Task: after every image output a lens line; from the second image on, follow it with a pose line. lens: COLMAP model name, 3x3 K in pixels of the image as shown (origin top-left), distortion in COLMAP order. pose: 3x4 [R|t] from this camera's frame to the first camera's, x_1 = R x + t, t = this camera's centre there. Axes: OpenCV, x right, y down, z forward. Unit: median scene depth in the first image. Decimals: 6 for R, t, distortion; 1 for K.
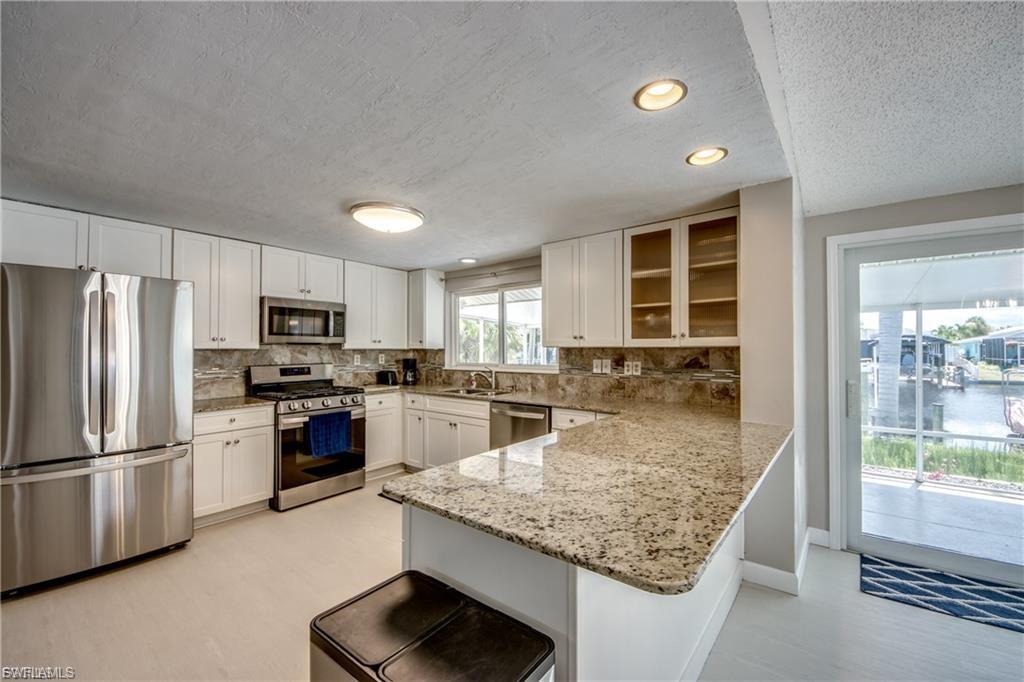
lens RADIAL K [[405.9, 0, 499.6], [0, 405.9, 344.1], [0, 0, 1]] dist [0.000585, -0.000036]
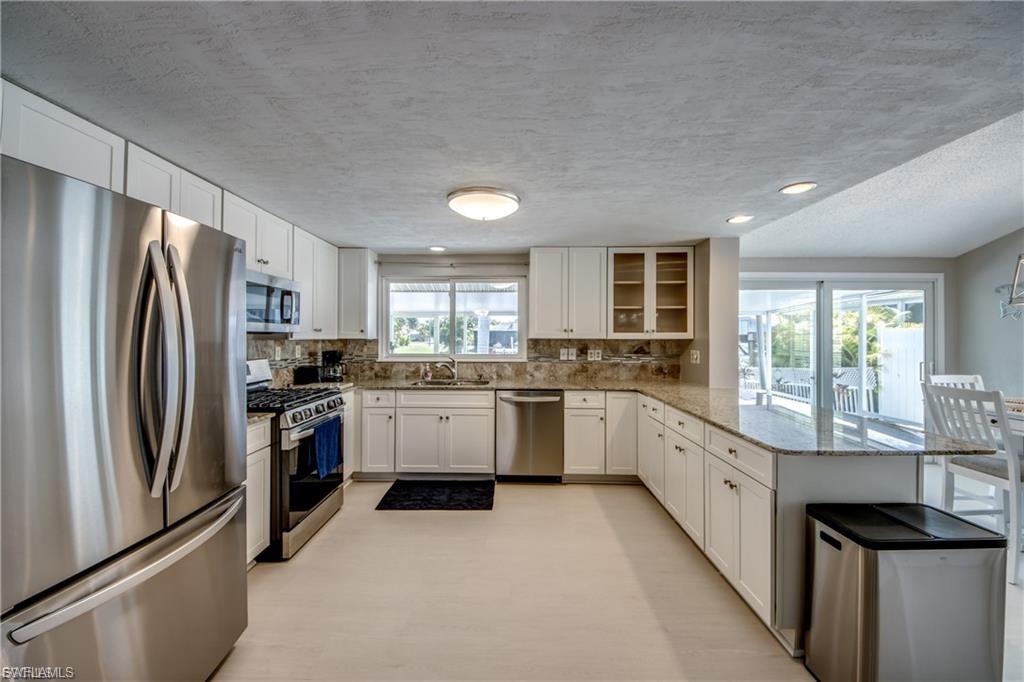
lens RADIAL K [[396.5, 0, 494.4], [0, 396.5, 332.2], [0, 0, 1]] dist [0.009868, -0.000215]
pose [[0.795417, 0.010575, 0.605971, -0.660996], [-0.011333, 0.999932, -0.002575, -0.005860], [-0.605957, -0.004819, 0.795483, 0.195970]]
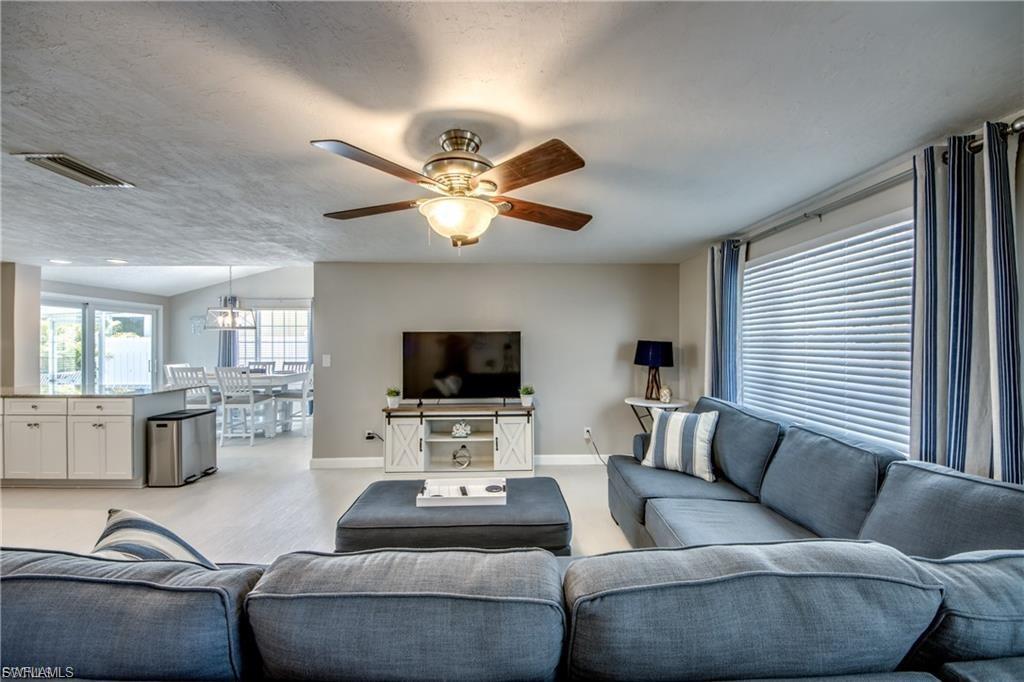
lens RADIAL K [[392.5, 0, 537.7], [0, 392.5, 342.0], [0, 0, 1]] dist [0.000641, -0.010429]
pose [[-0.687912, 0.005077, 0.725776, -1.575939], [-0.004219, 0.999931, -0.010994, -0.006107], [-0.725782, -0.010625, -0.687843, 0.305524]]
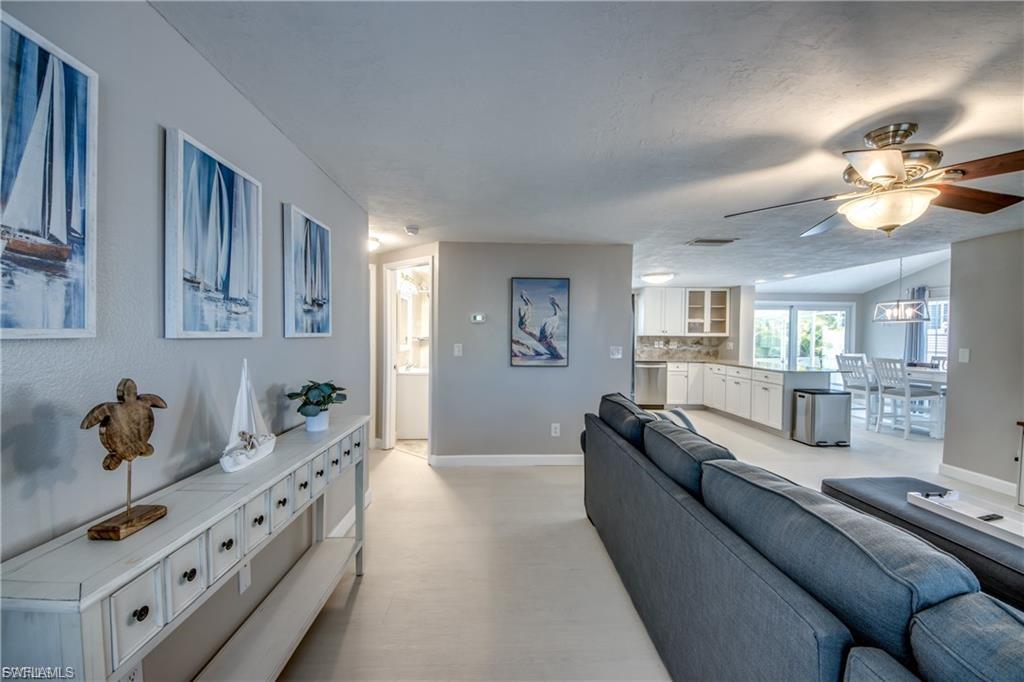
lens RADIAL K [[386.2, 0, 487.4], [0, 386.2, 338.5], [0, 0, 1]] dist [-0.000197, -0.000094]
pose [[0.768502, 0.000854, 0.639846, -1.869924], [-0.017550, 0.999651, 0.019745, -0.003322], [-0.639606, -0.026403, 0.768249, -0.021125]]
